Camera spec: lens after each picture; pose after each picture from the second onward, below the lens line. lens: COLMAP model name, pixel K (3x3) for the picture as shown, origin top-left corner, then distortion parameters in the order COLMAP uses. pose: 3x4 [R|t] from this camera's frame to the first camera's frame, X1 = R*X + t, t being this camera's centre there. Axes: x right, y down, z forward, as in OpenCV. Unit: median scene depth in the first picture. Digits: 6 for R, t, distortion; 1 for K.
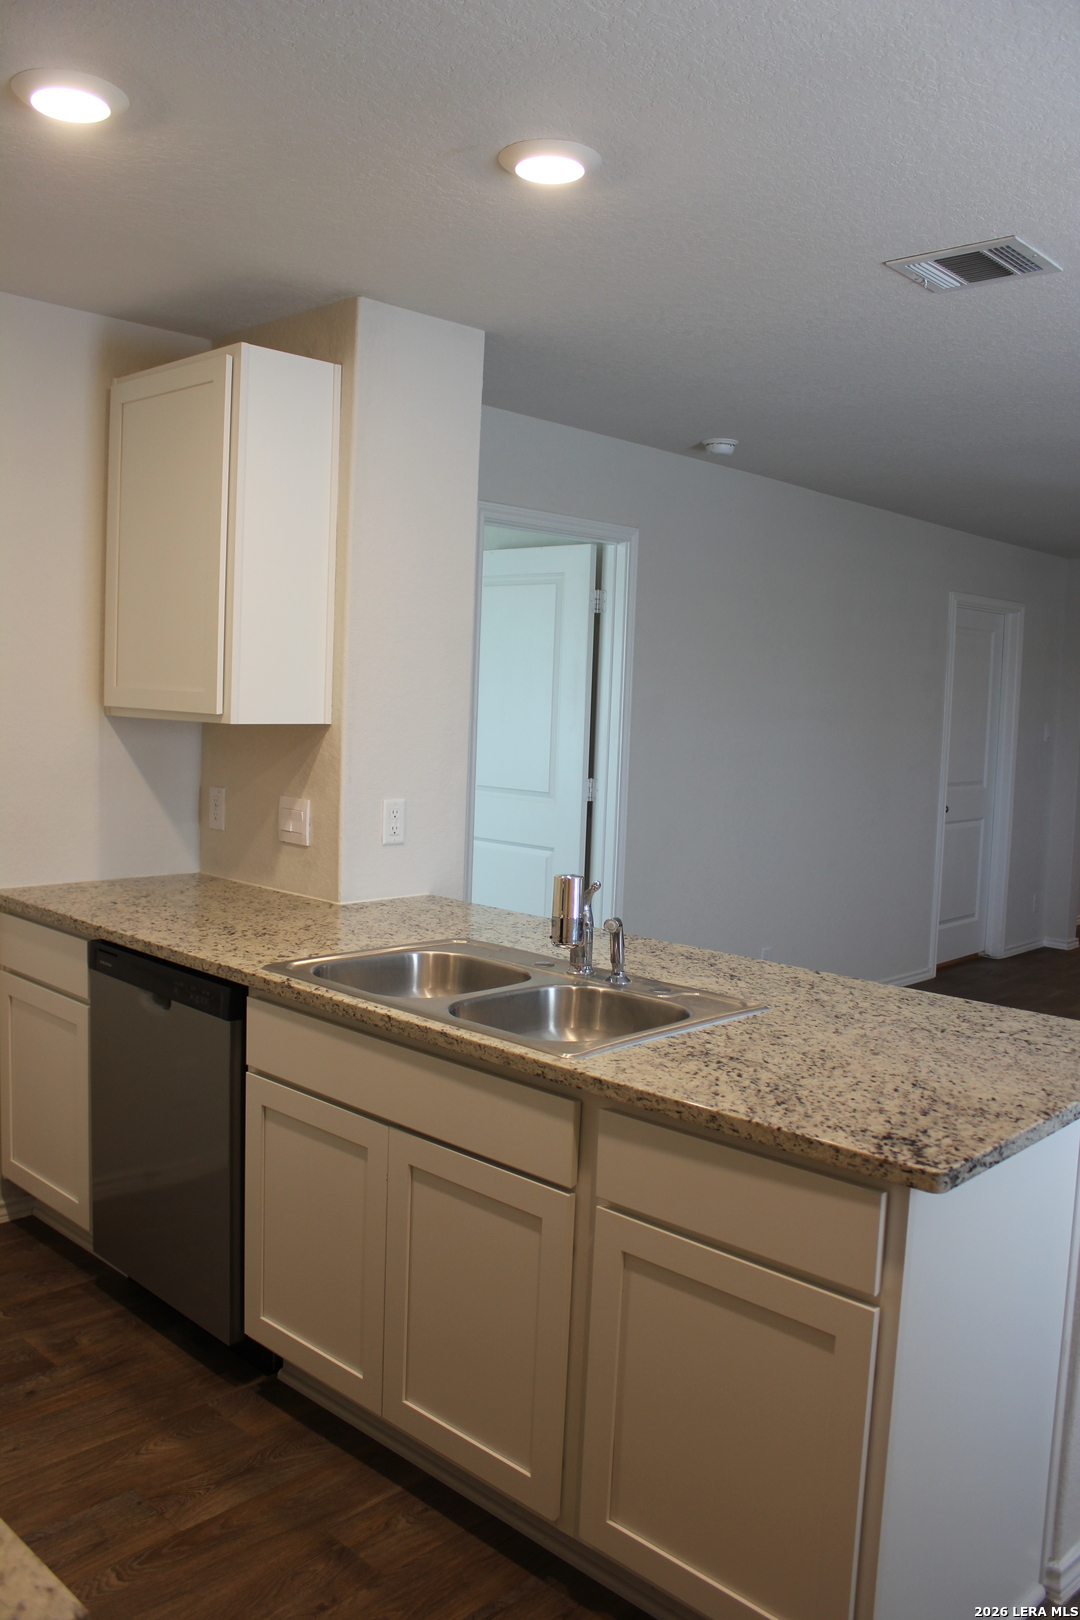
lens RADIAL K [[1308.5, 0, 516.6], [0, 1308.5, 801.1], [0, 0, 1]] dist [-0.158867, 0.118631]
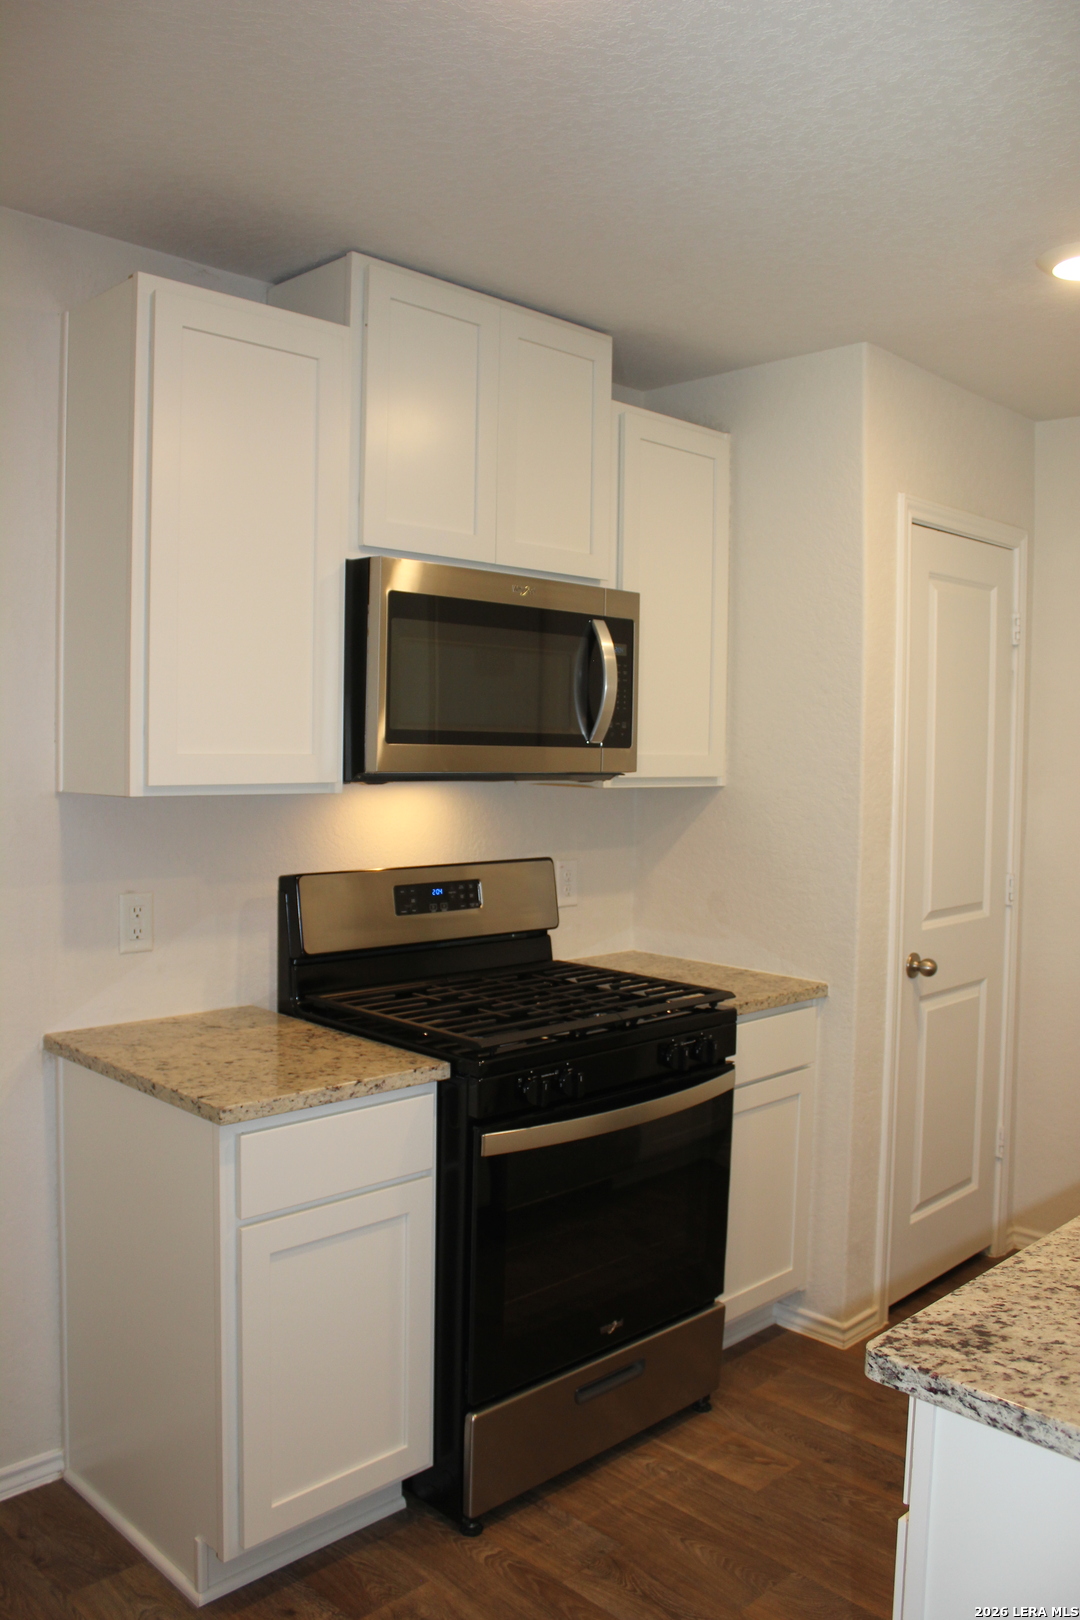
lens RADIAL K [[1308.5, 0, 516.6], [0, 1308.5, 801.1], [0, 0, 1]] dist [-0.158867, 0.118631]
pose [[-0.009151, 0.009045, -0.999917, 0.987632], [-0.101537, 0.994782, 0.009928, -0.028386], [0.994790, 0.101619, -0.008185, 0.668358]]
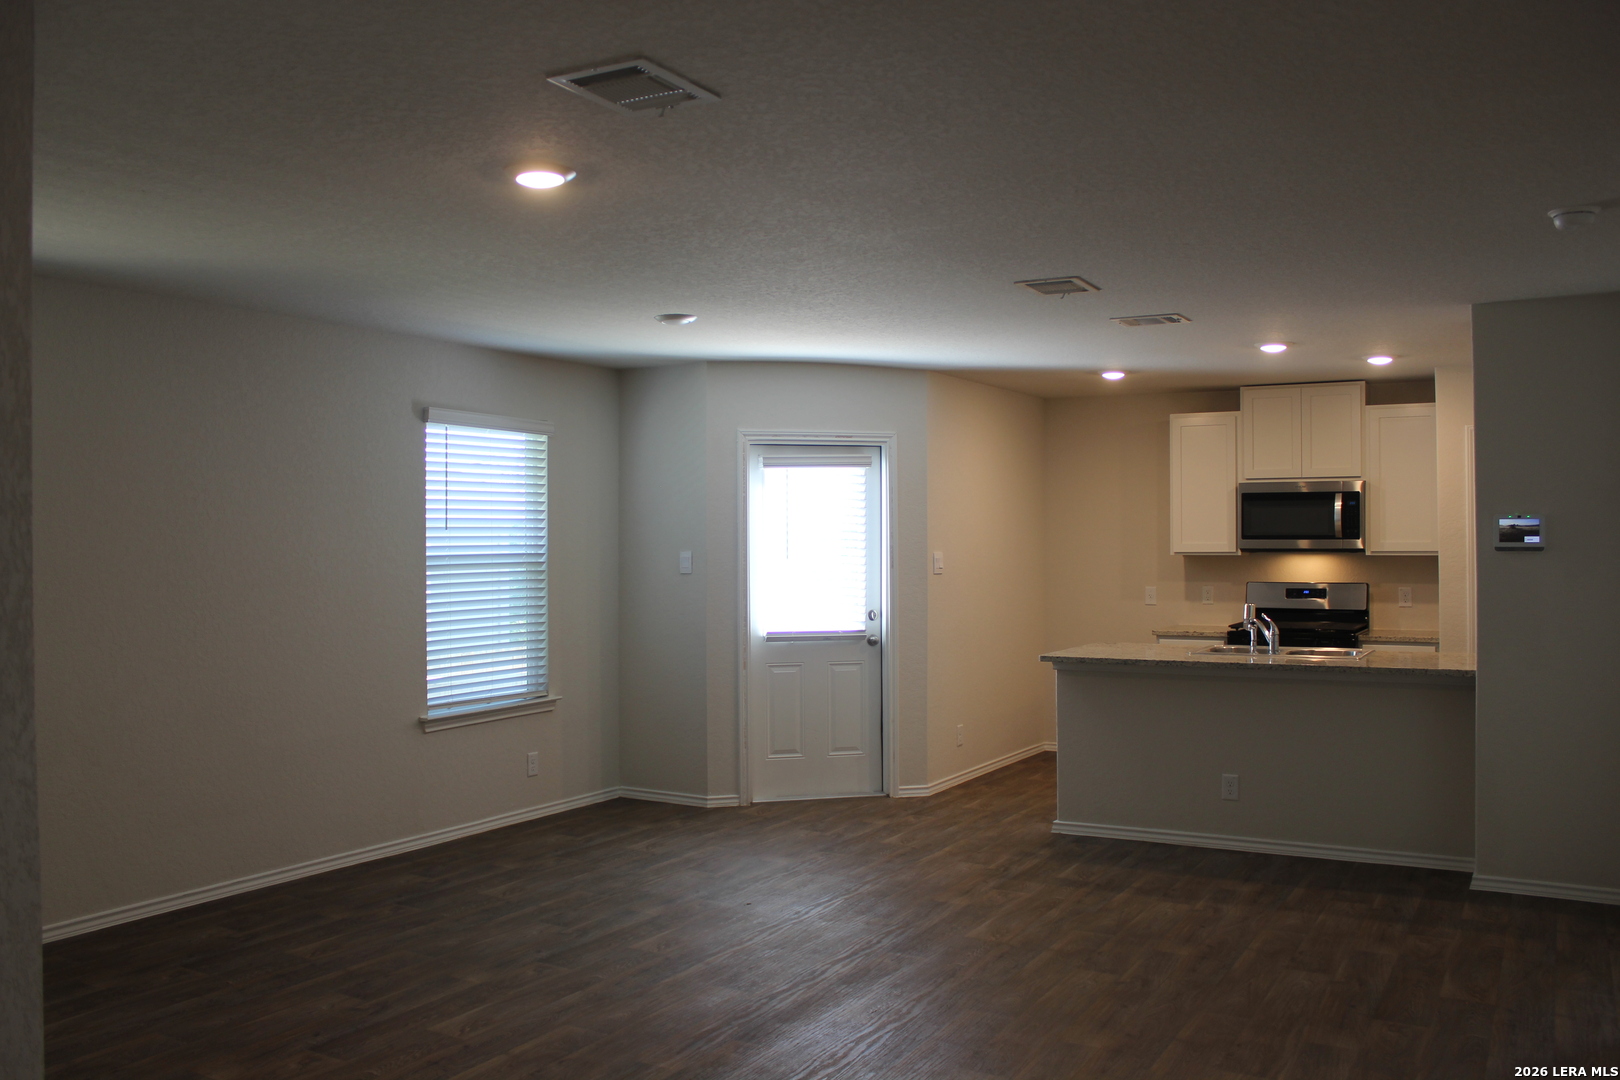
lens RADIAL K [[1308.5, 0, 810.0], [0, 1308.5, 540.0], [0, 0, 1]] dist [-0.158867, 0.118631]
pose [[-0.966125, -0.029991, -0.256326, 2.243124], [-0.049984, 0.996163, 0.071842, -0.316128], [0.253187, 0.082221, -0.963917, 4.577026]]
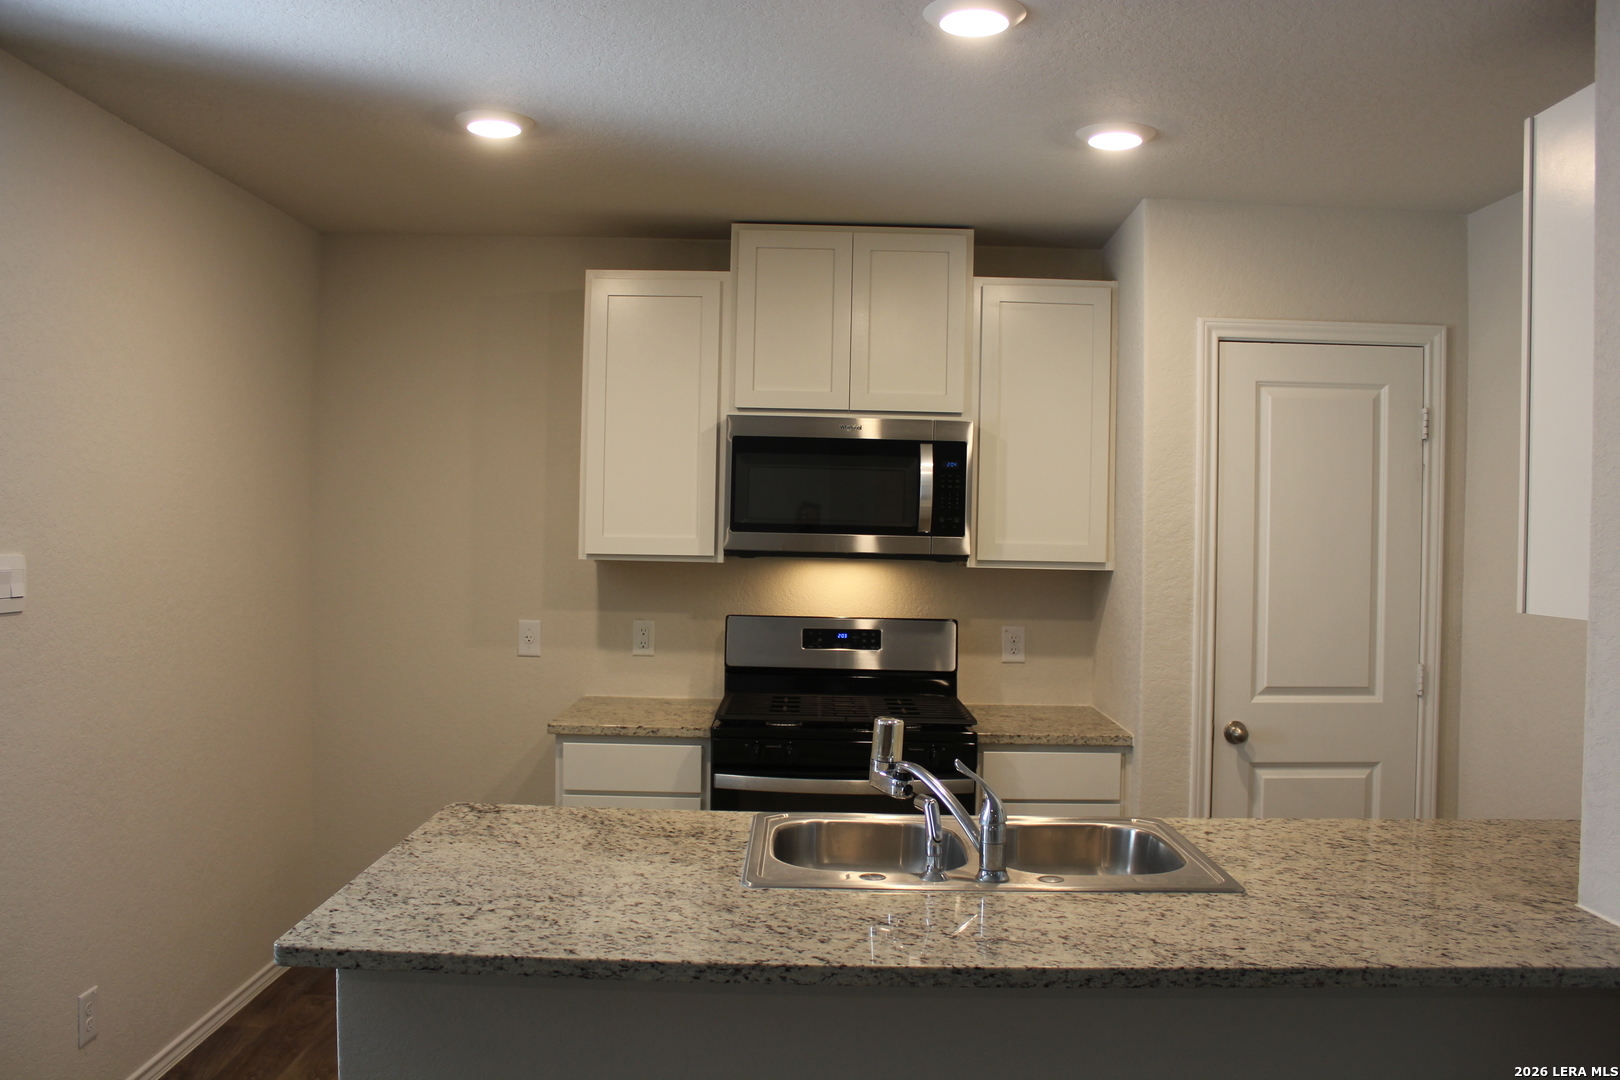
lens RADIAL K [[1308.5, 0, 810.0], [0, 1308.5, 540.0], [0, 0, 1]] dist [-0.158867, 0.118631]
pose [[-0.698818, -0.043462, -0.713978, 1.096204], [-0.105519, 0.993496, 0.042801, -0.160035], [0.707474, 0.105248, -0.698858, 2.211345]]
